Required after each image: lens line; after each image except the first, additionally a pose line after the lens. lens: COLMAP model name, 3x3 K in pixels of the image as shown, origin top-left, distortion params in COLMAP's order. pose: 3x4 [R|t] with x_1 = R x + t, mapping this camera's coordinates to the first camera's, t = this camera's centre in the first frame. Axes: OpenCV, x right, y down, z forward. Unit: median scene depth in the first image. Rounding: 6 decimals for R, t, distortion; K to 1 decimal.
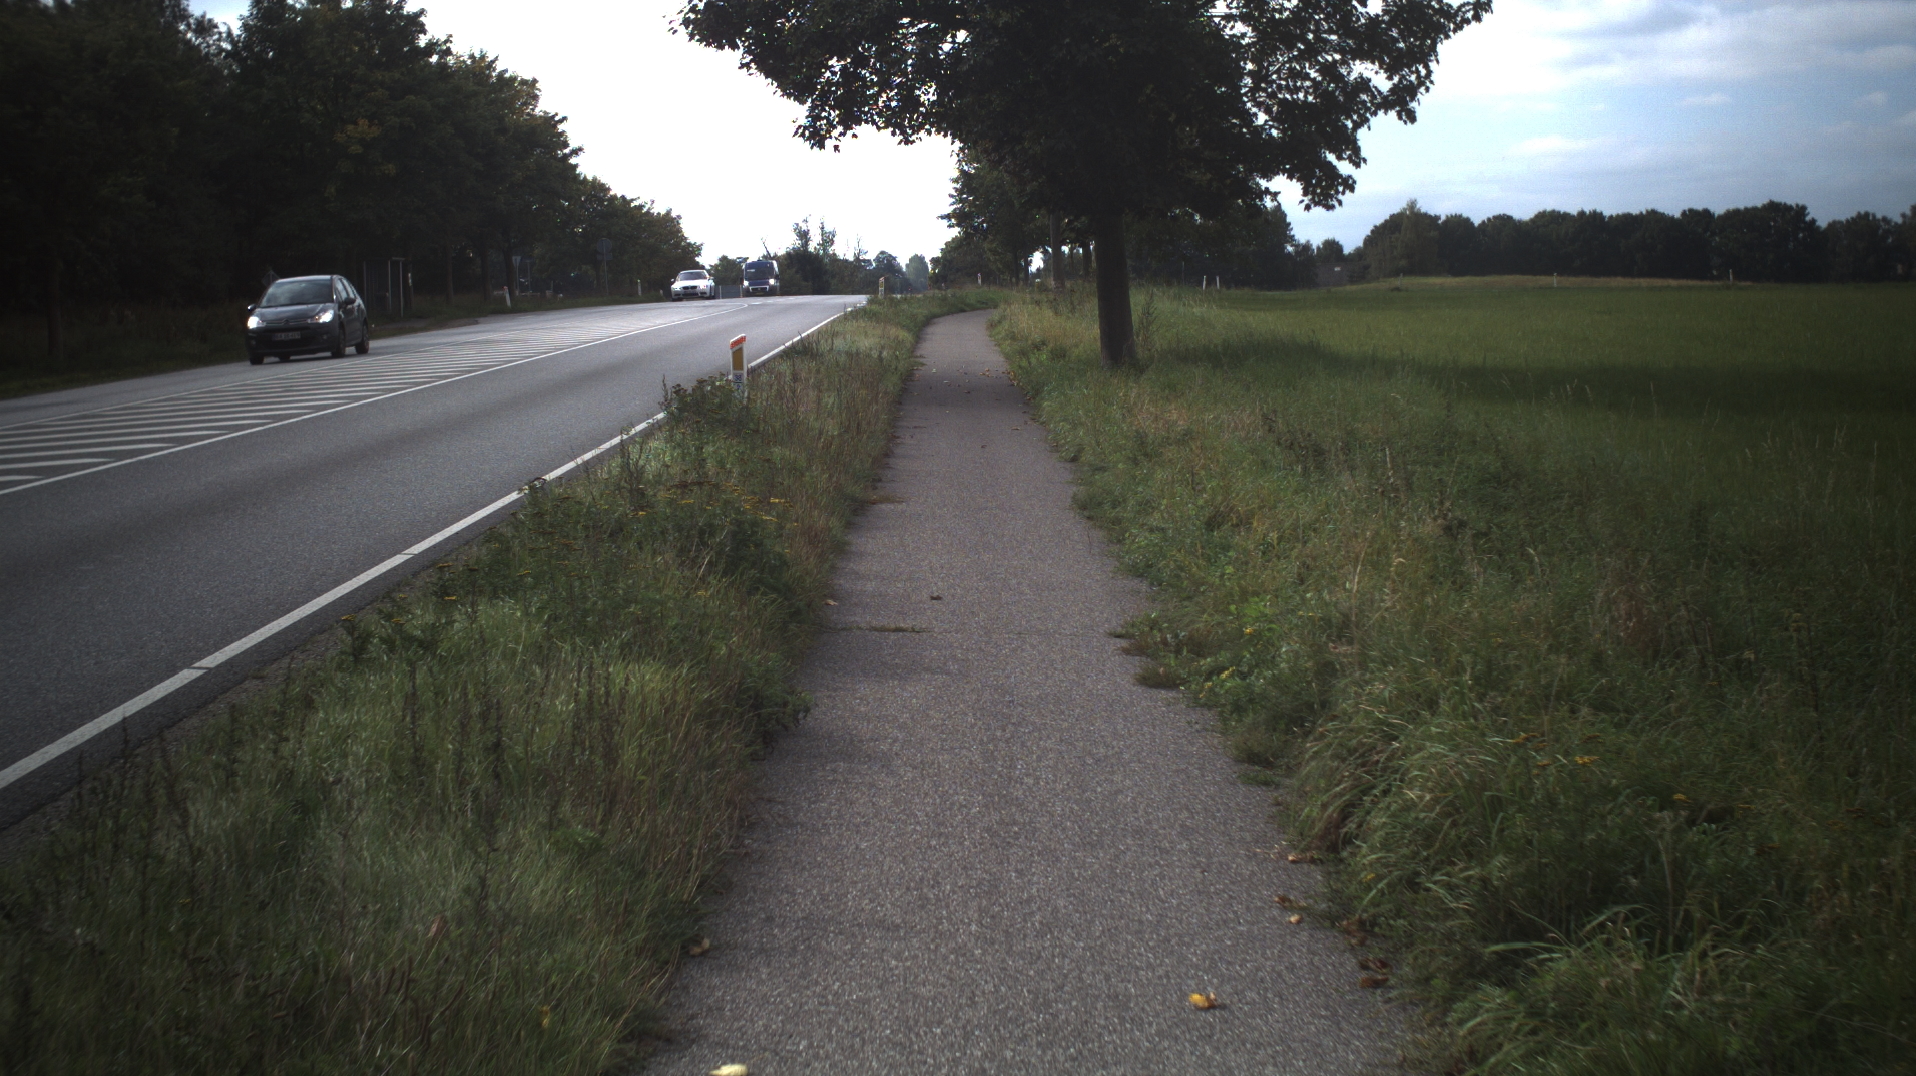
lens RADIAL K [[3567.8, 0, 958.0], [0, 3567.8, 538.0], [0, 0, 1]] dist [-0.247275, 0.086455]
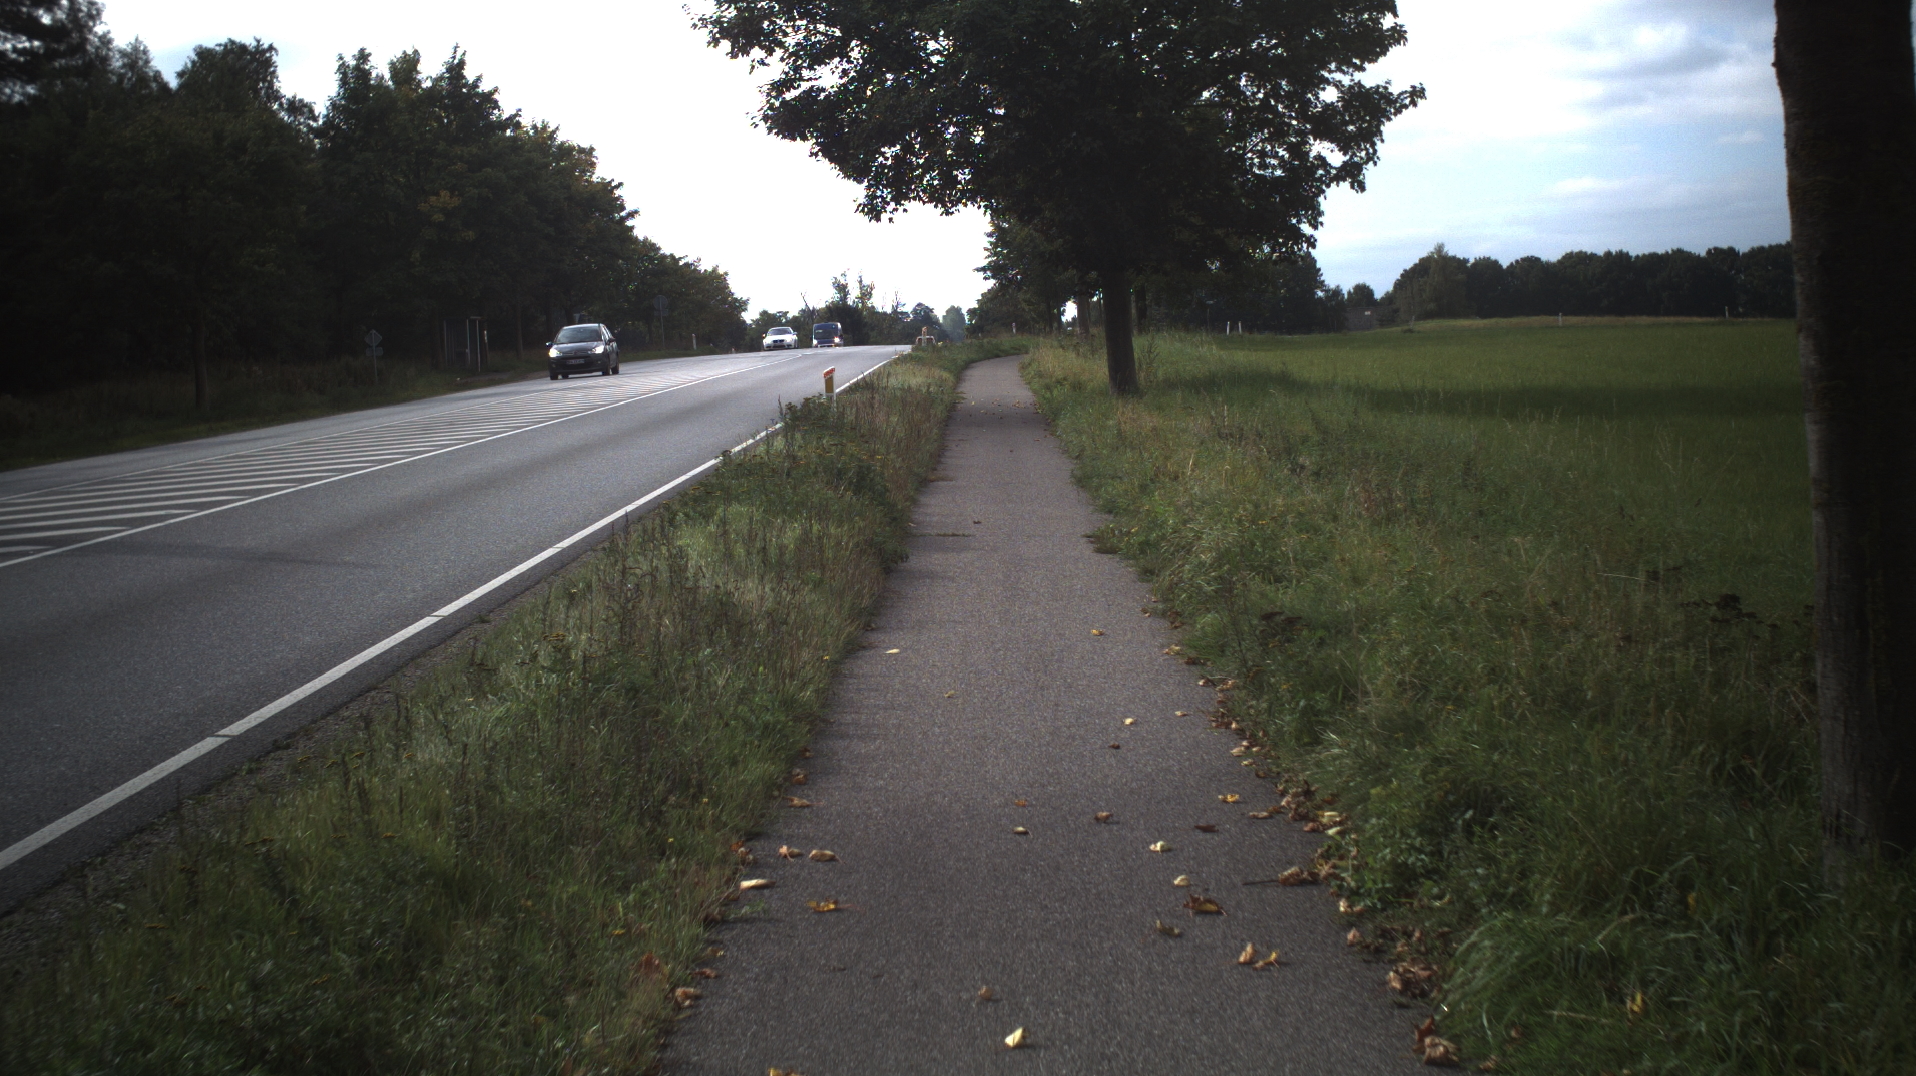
lens RADIAL K [[3835.3, 0, 958.0], [0, 3835.3, 538.0], [0, 0, 1]] dist [-0.268018, -0.007589]
pose [[0.999804, -0.016509, -0.010893, 0.000786], [0.016302, 0.999690, -0.018812, 0.011465], [0.011200, 0.018630, 0.999764, -0.146356]]
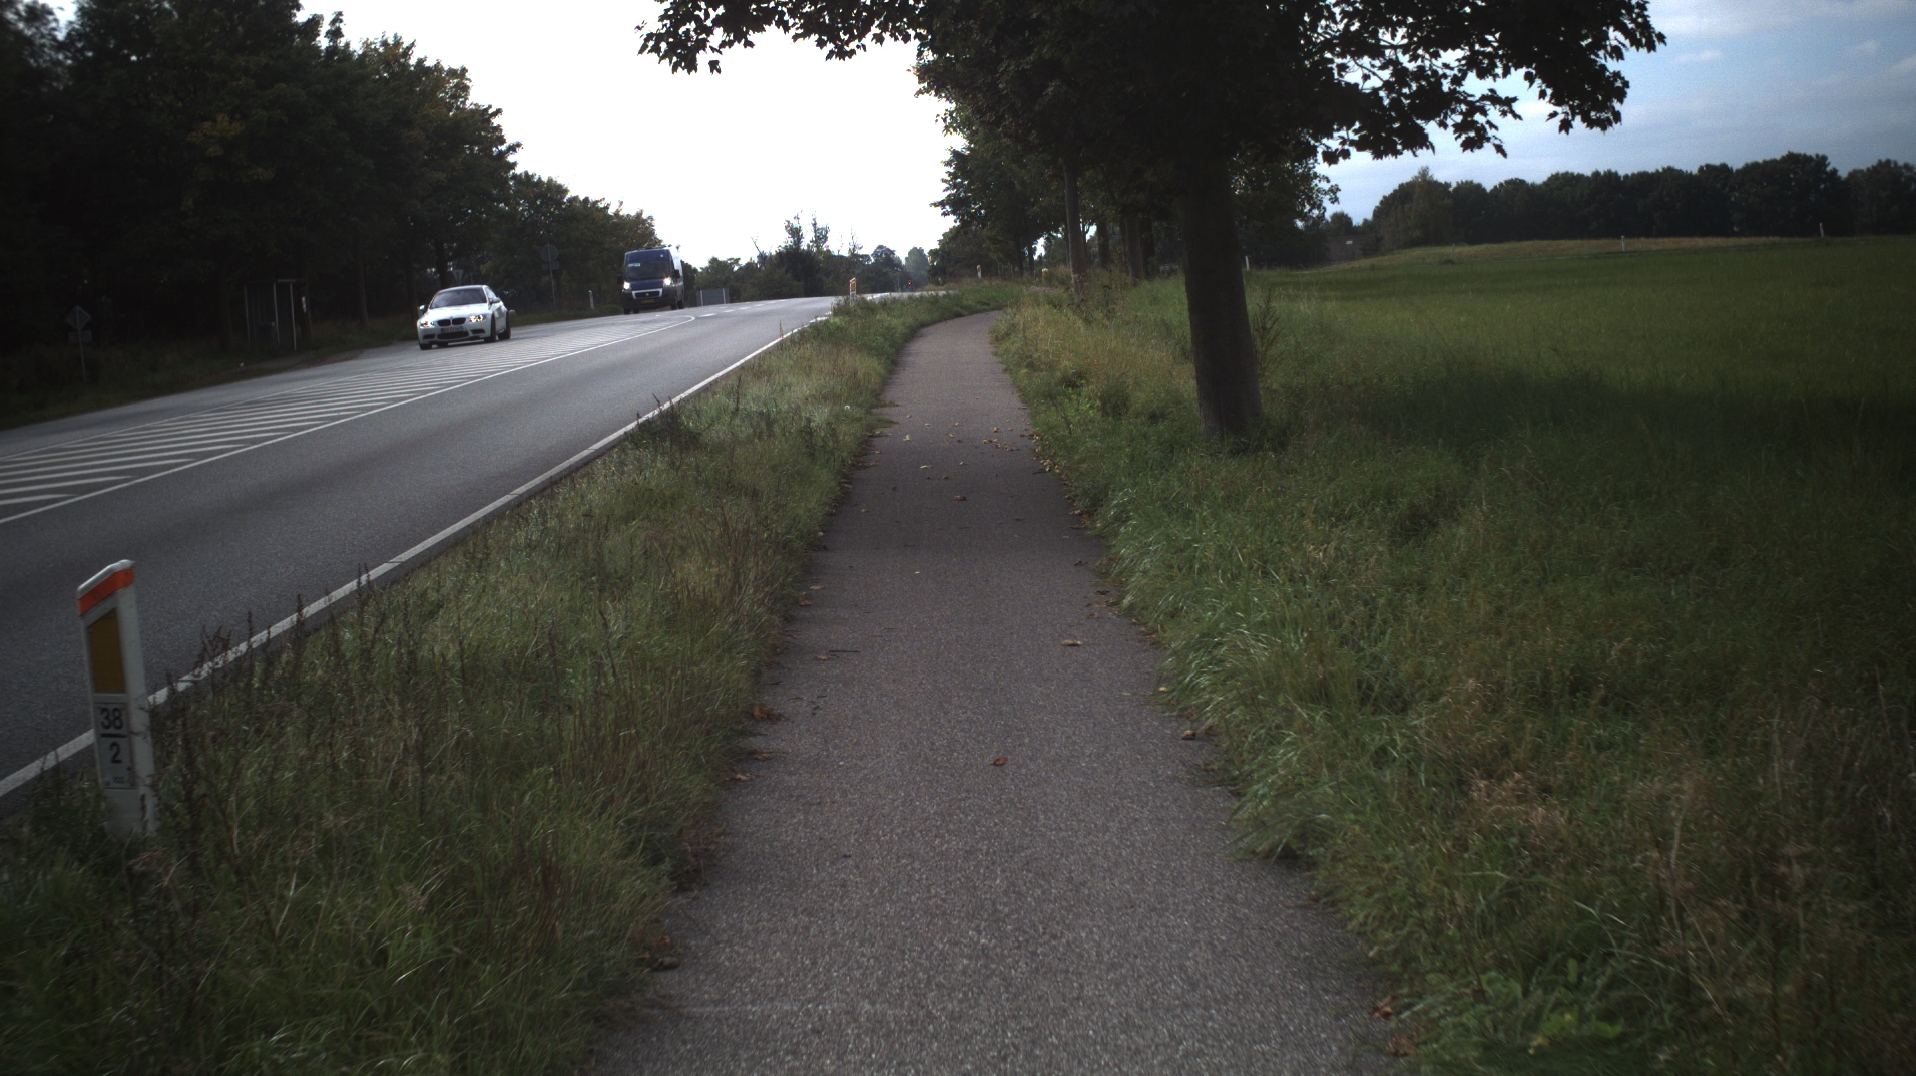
lens RADIAL K [[3128.9, 0, 958.0], [0, 3128.9, 538.0], [0, 0, 1]] dist [-0.216018, 0.184002]
pose [[0.998960, -0.045294, -0.005251, 0.001974], [0.045363, 0.998877, 0.013673, -0.018622], [0.004626, -0.013897, 0.999893, 0.238939]]
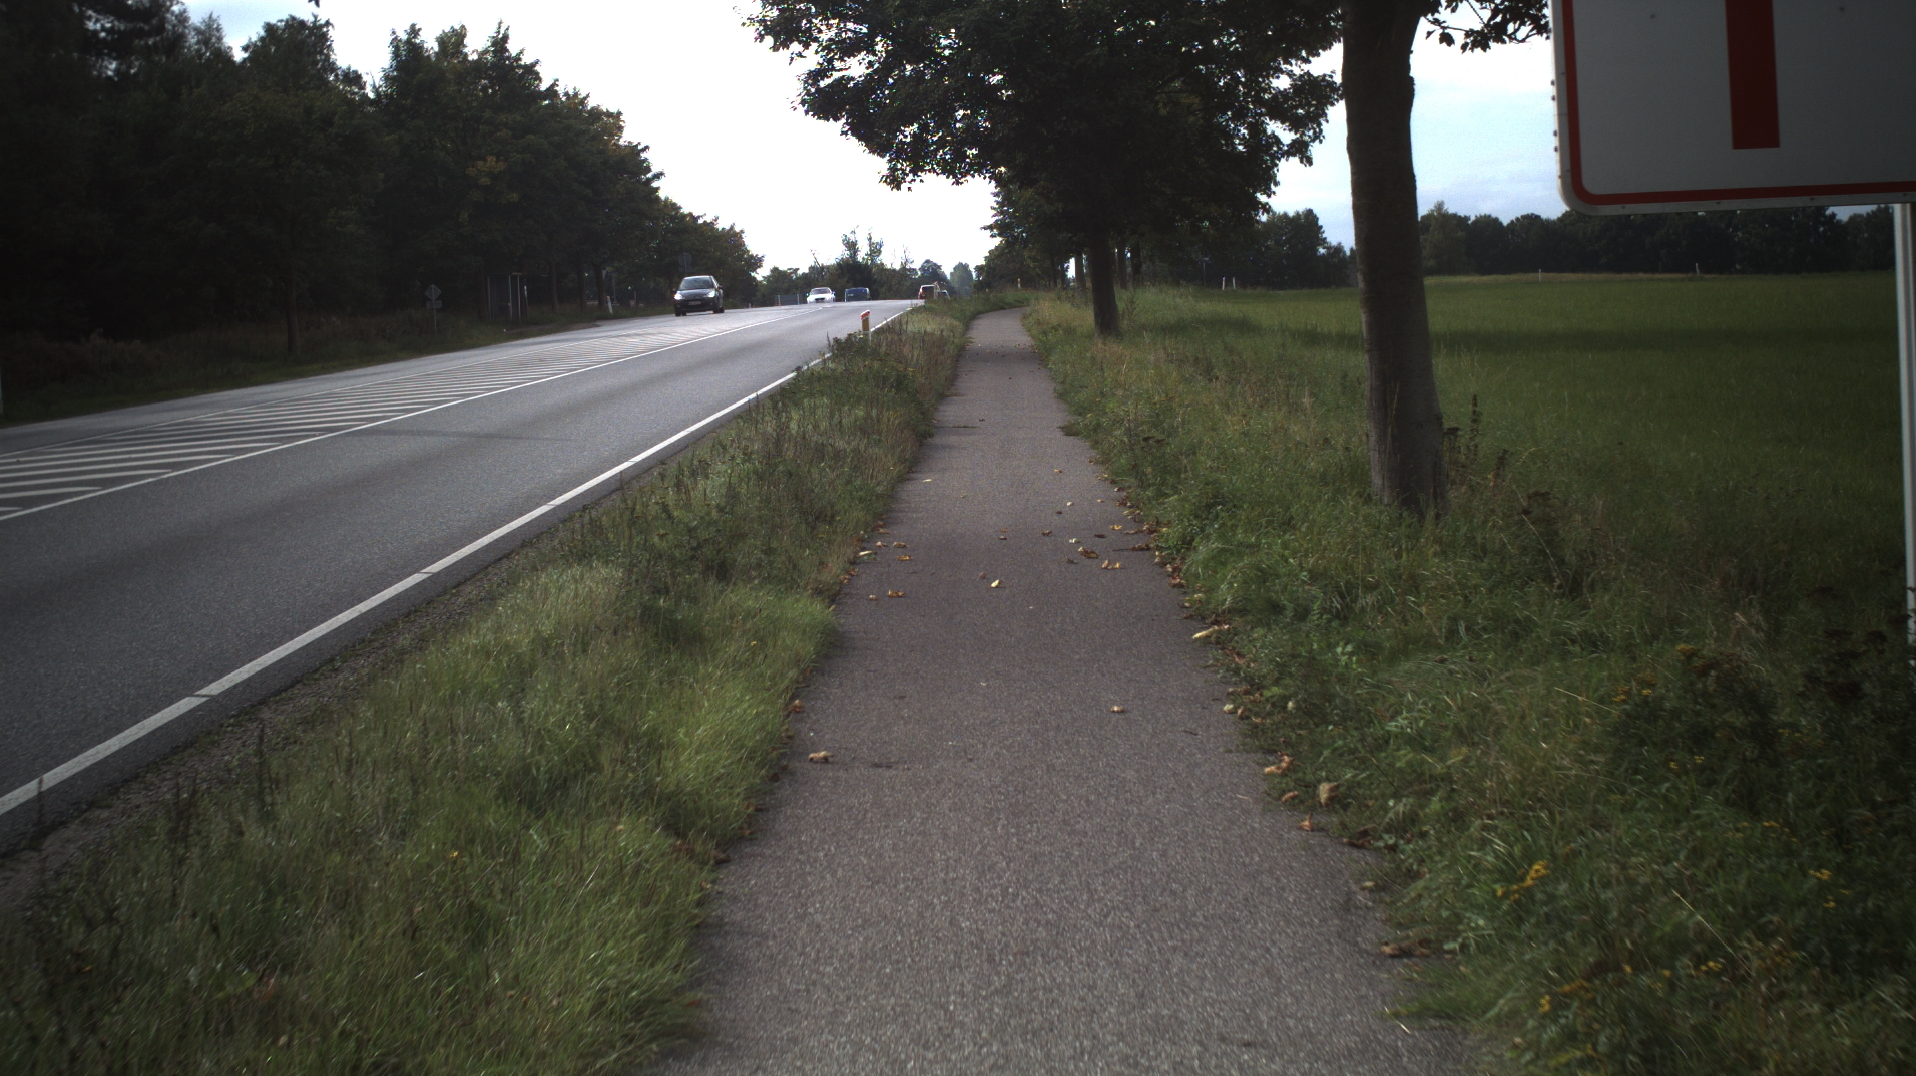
lens RADIAL K [[4146.3, 0, 958.0], [0, 4146.3, 538.0], [0, 0, 1]] dist [-0.290867, -0.184654]
pose [[0.999782, -0.016600, -0.012661, 0.002097], [0.016435, 0.999780, -0.013046, 0.025100], [0.012875, 0.012835, 0.999835, -0.315839]]
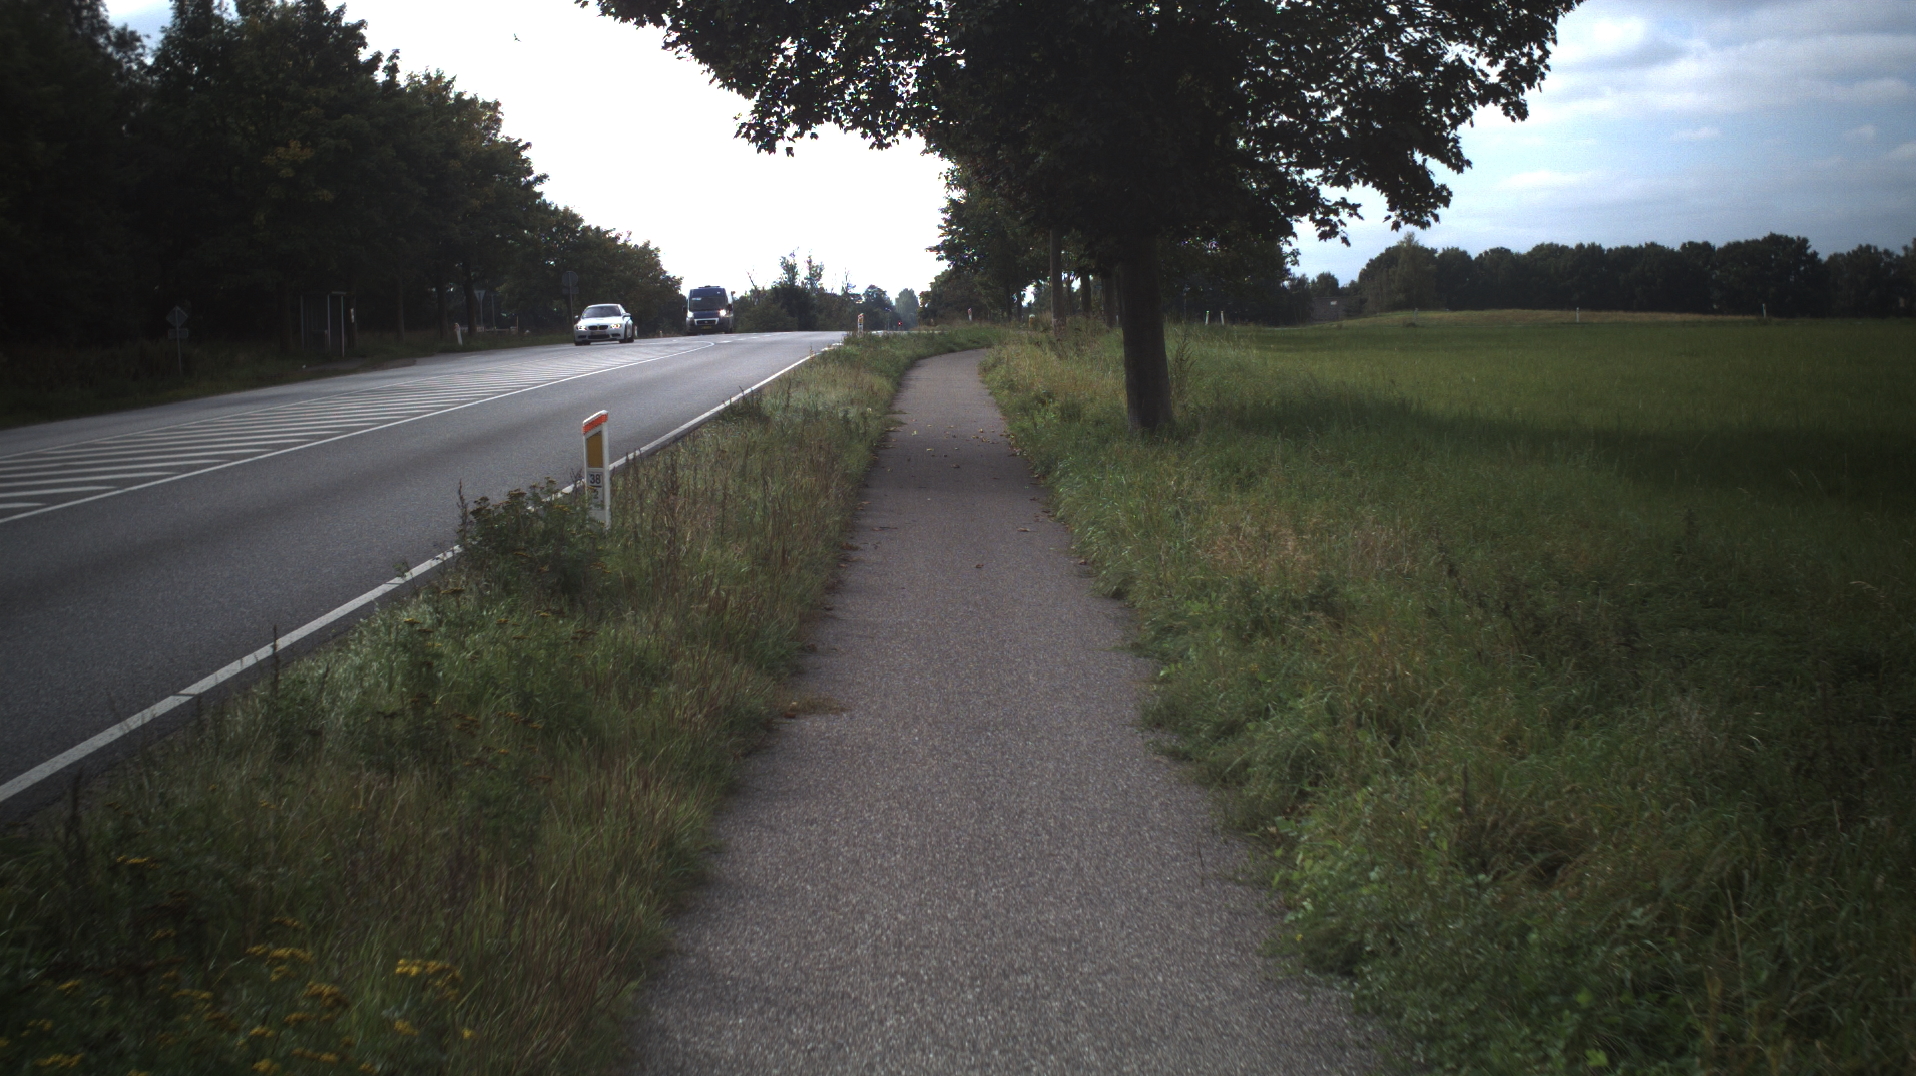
lens RADIAL K [[3335.9, 0, 958.0], [0, 3335.9, 538.0], [0, 0, 1]] dist [-0.216249, 0.038235]
pose [[0.999996, -0.000480, 0.002685, 0.000475], [0.000493, 0.999988, -0.004894, -0.009816], [-0.002682, 0.004895, 0.999984, 0.126444]]
